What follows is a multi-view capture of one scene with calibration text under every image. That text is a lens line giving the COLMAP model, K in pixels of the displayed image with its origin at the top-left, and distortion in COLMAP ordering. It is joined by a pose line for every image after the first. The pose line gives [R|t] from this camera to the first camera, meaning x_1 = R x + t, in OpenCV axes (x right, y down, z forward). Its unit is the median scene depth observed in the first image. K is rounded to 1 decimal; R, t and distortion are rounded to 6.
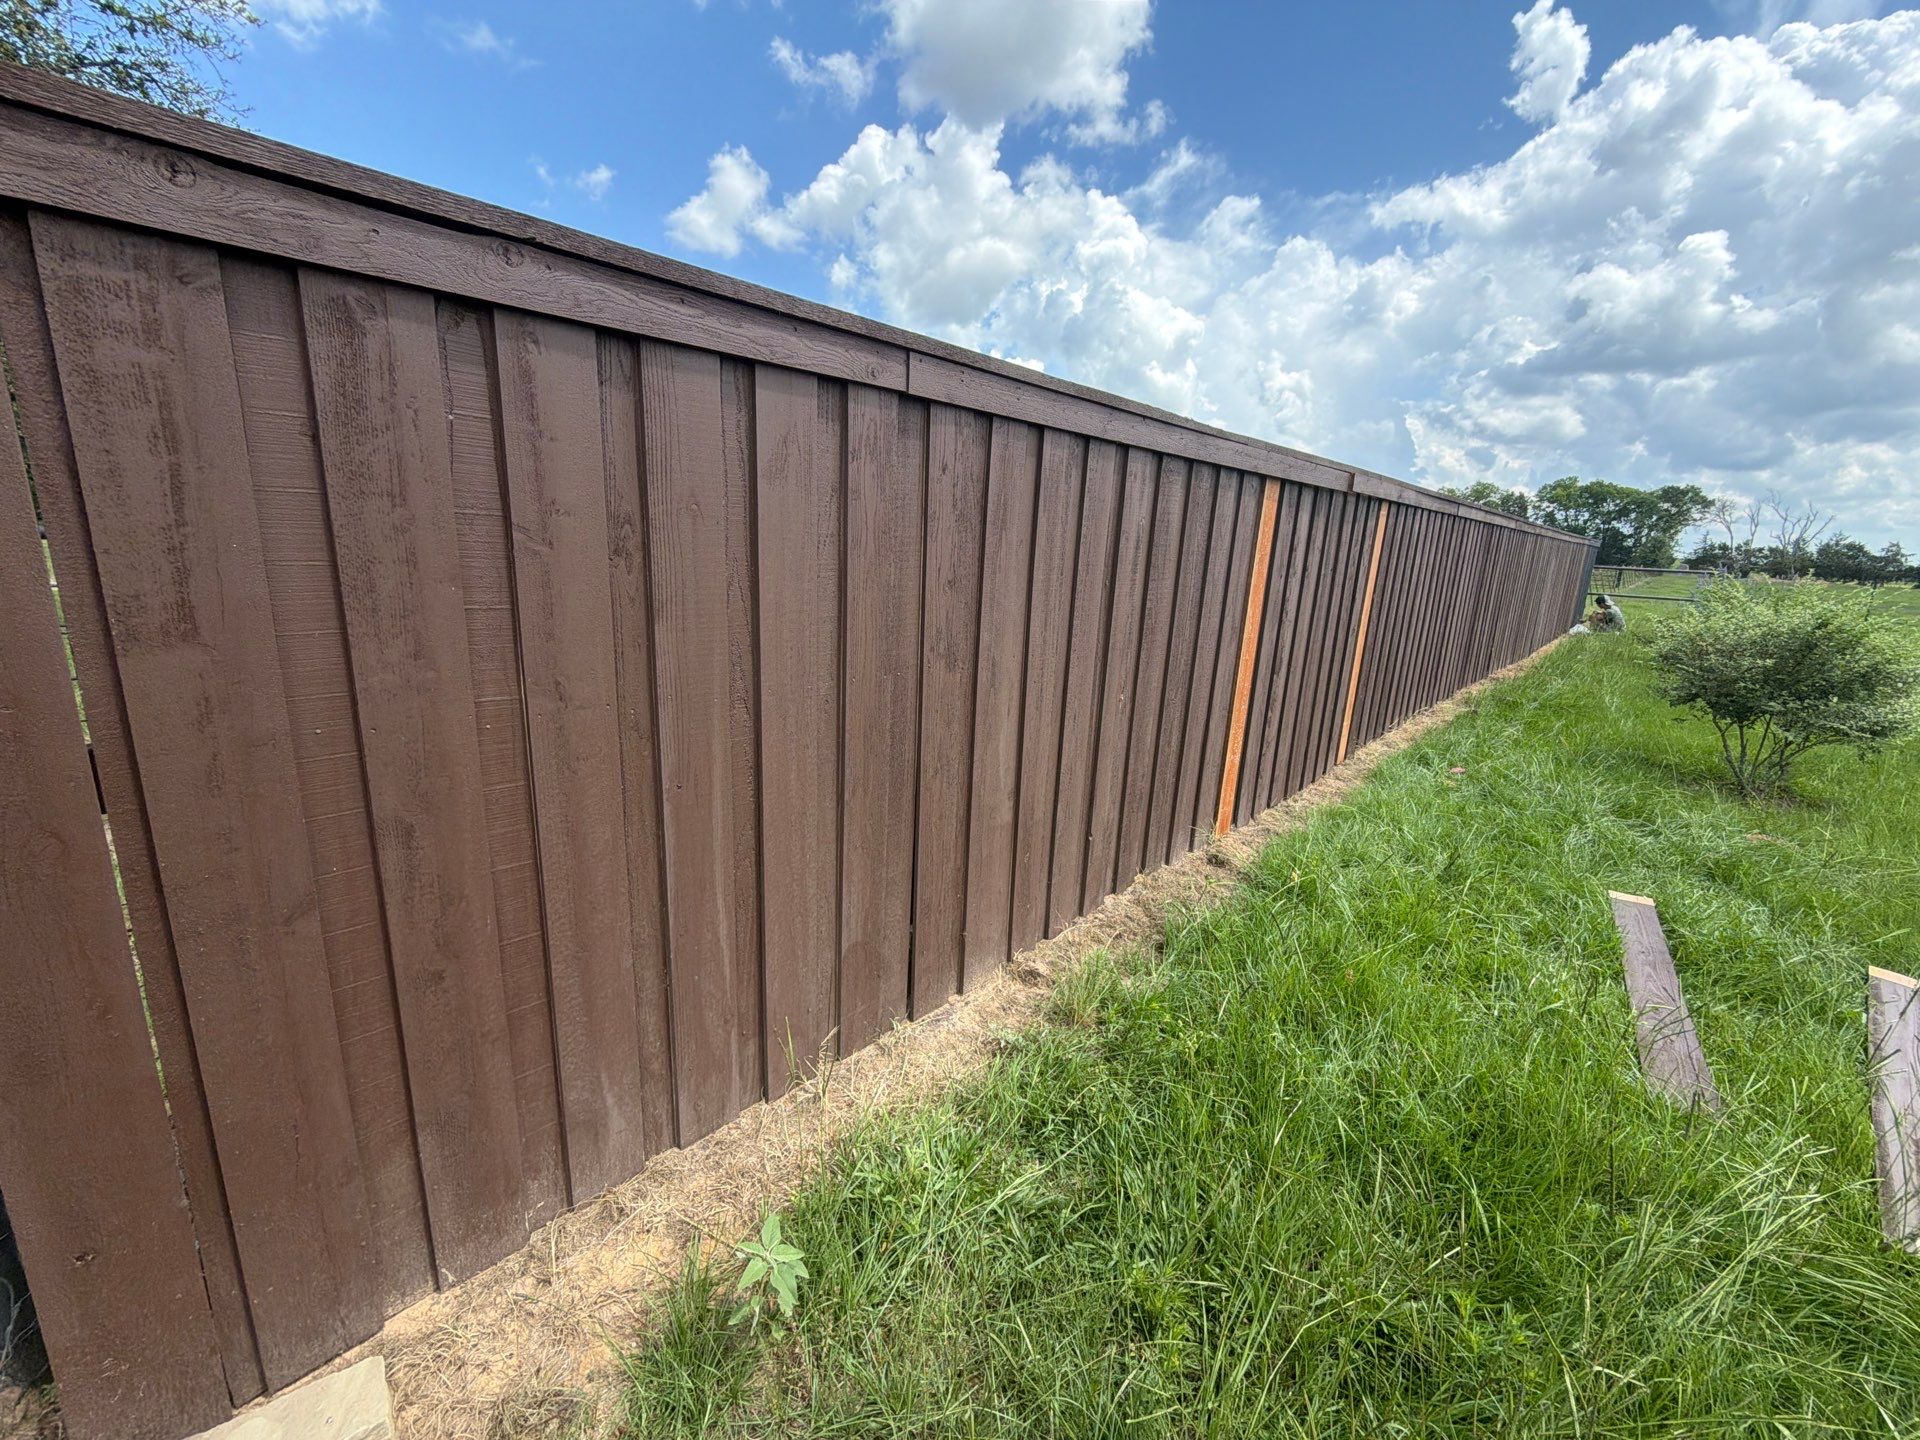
lens RADIAL K [[767.6, 0, 955.8], [0, 767.6, 716.6], [0, 0, 1]] dist [-0.000952, -0.000122]
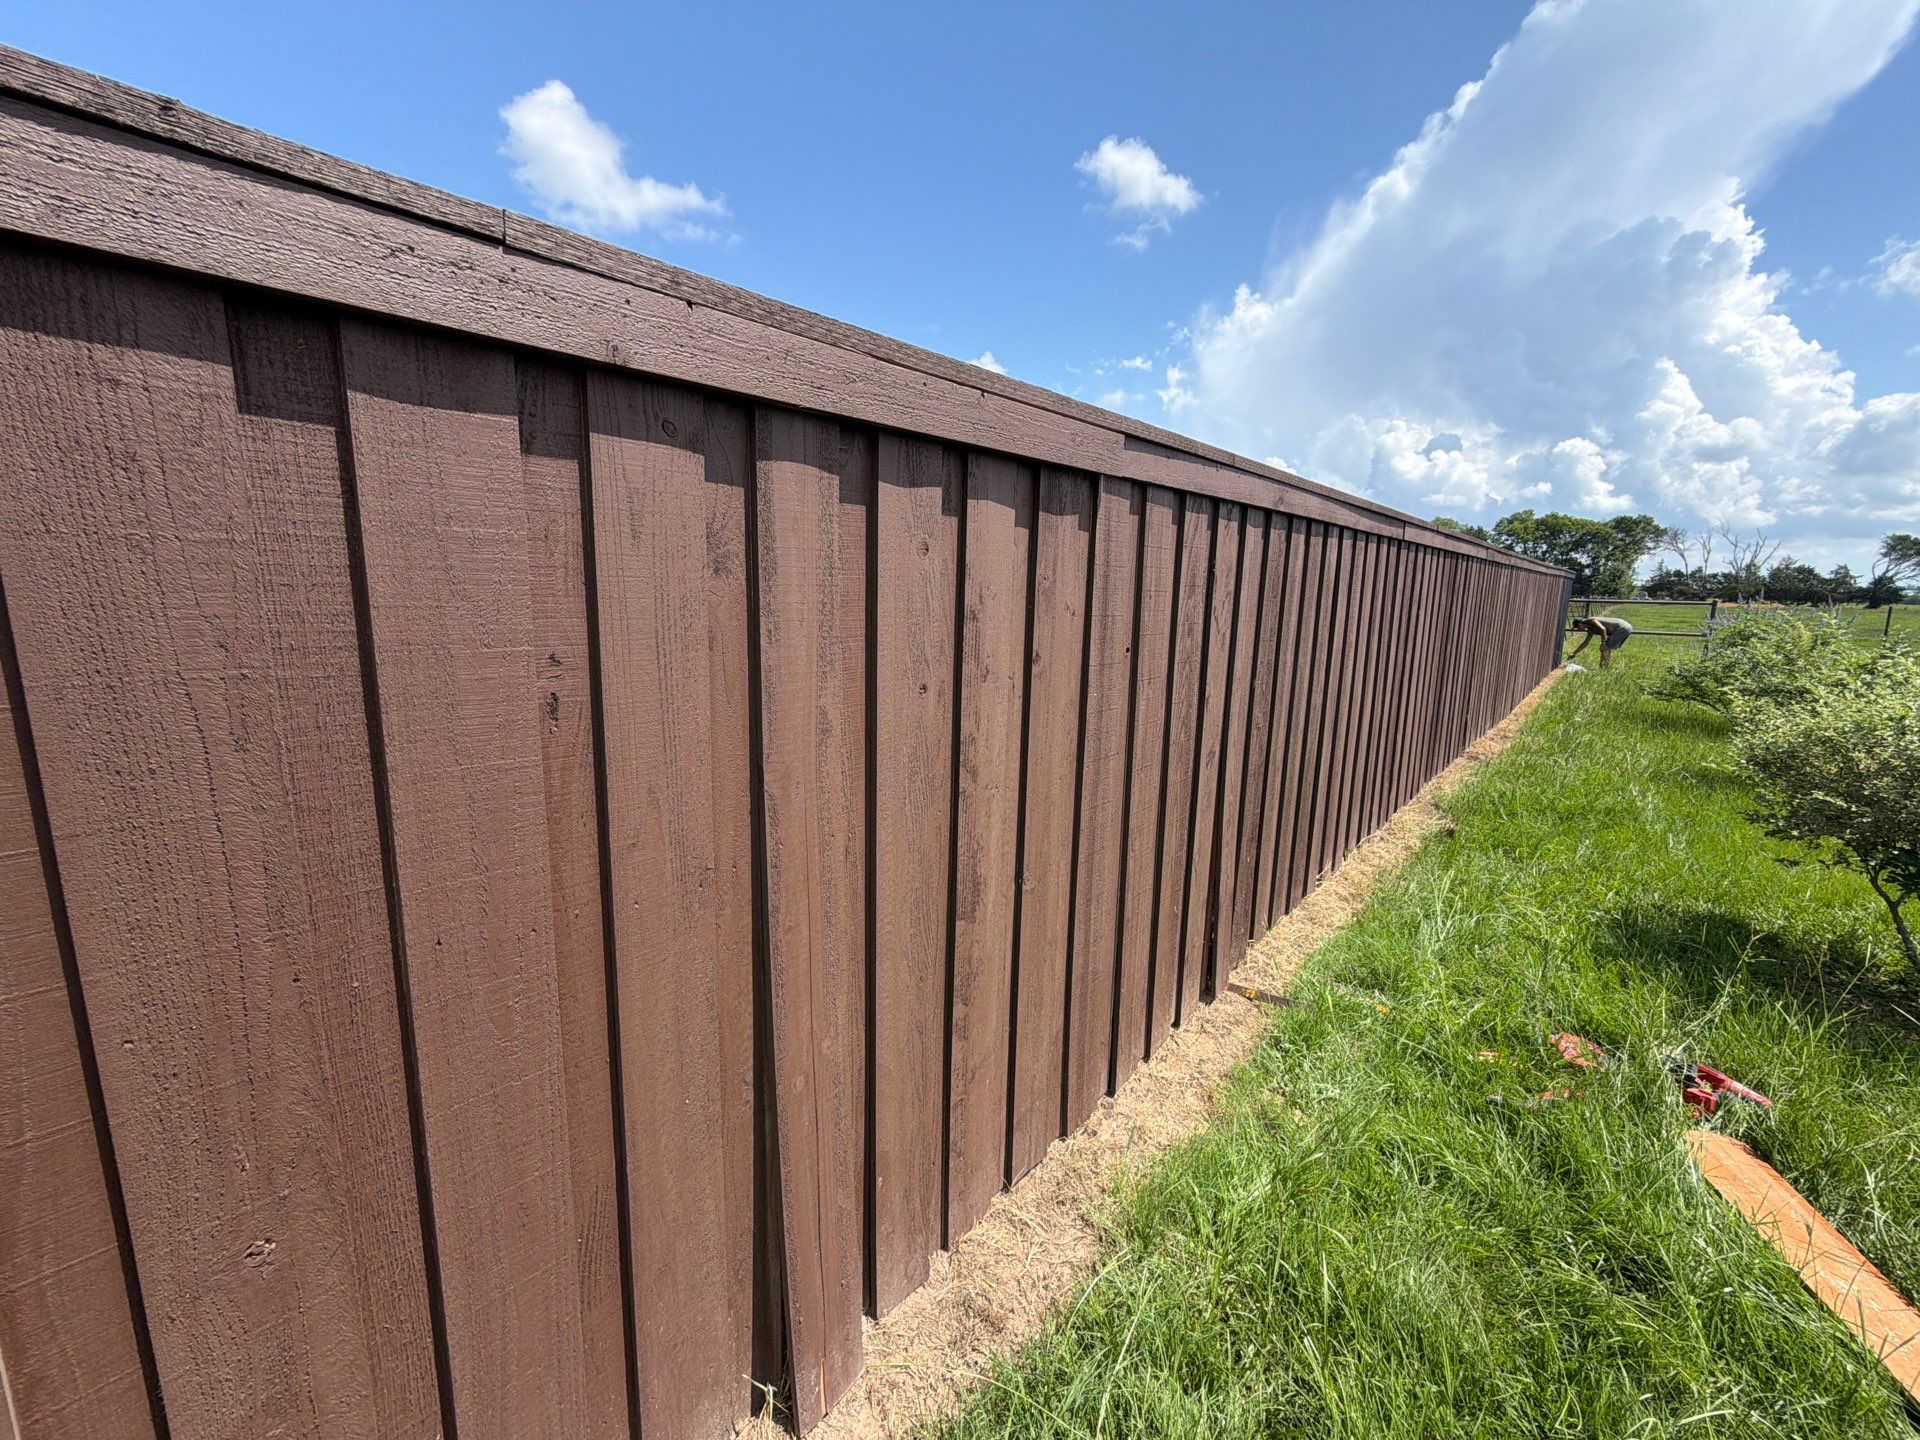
lens RADIAL K [[767.6, 0, 959.0], [0, 767.6, 718.4], [0, 0, 1]] dist [-0.000952, -0.000122]
pose [[0.999083, -0.033712, 0.026407, 0.404911], [0.035203, 0.997684, -0.058203, -0.135417], [-0.024383, 0.059079, 0.997955, 0.585665]]
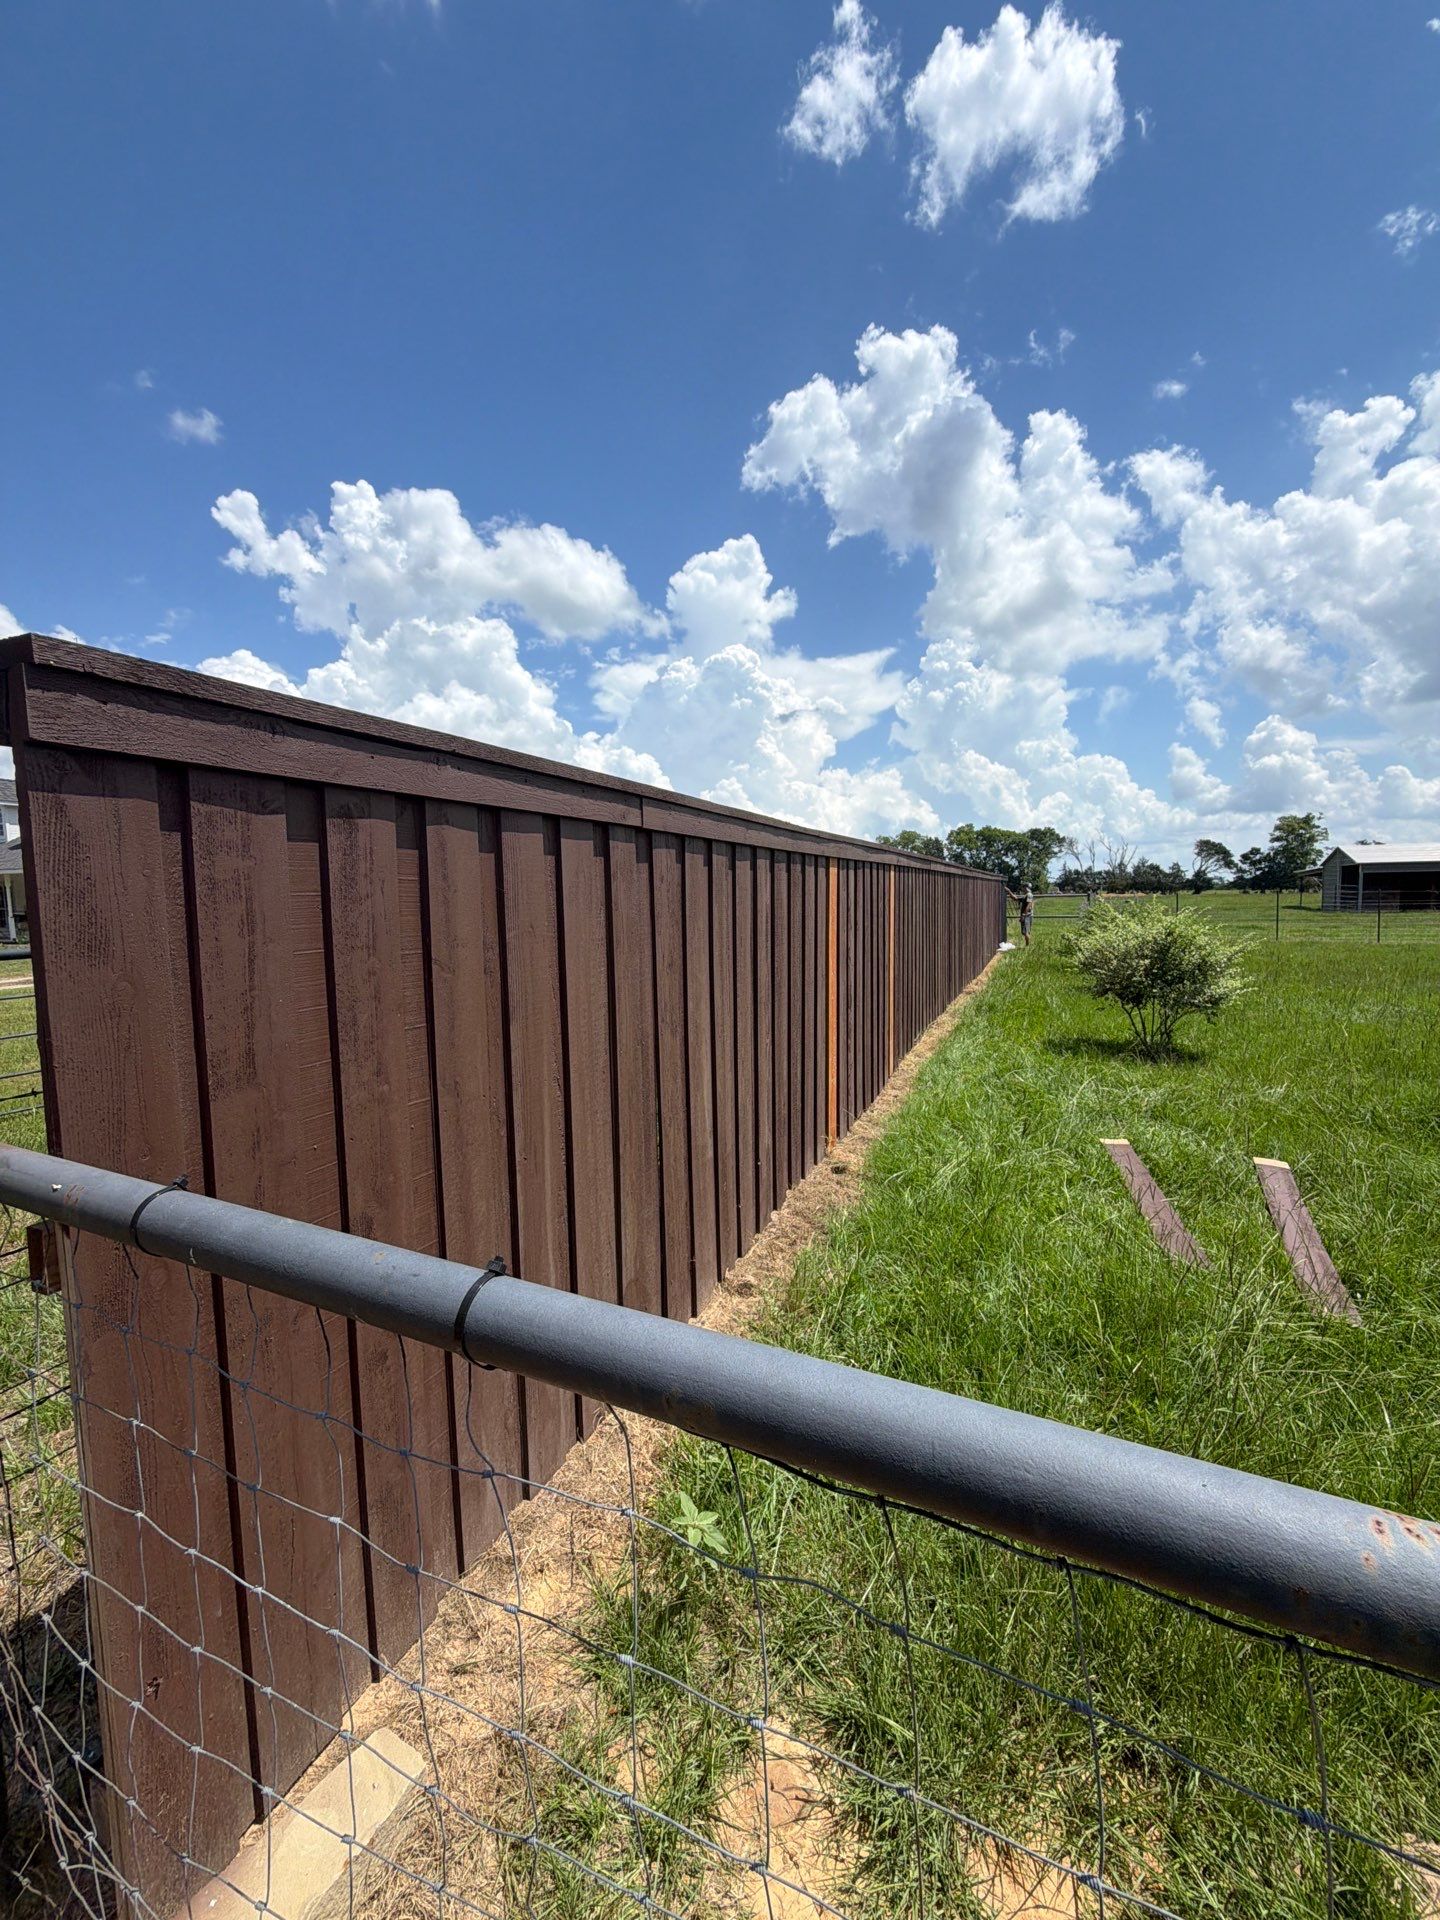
lens RADIAL K [[767.6, 0, 716.8], [0, 767.6, 957.6], [0, 0, 1]] dist [-0.000952, -0.000122]
pose [[0.941356, -0.089365, 0.325365, -0.176753], [0.136634, 0.982650, -0.125418, -0.010170], [-0.308512, 0.162519, 0.937234, -0.104351]]
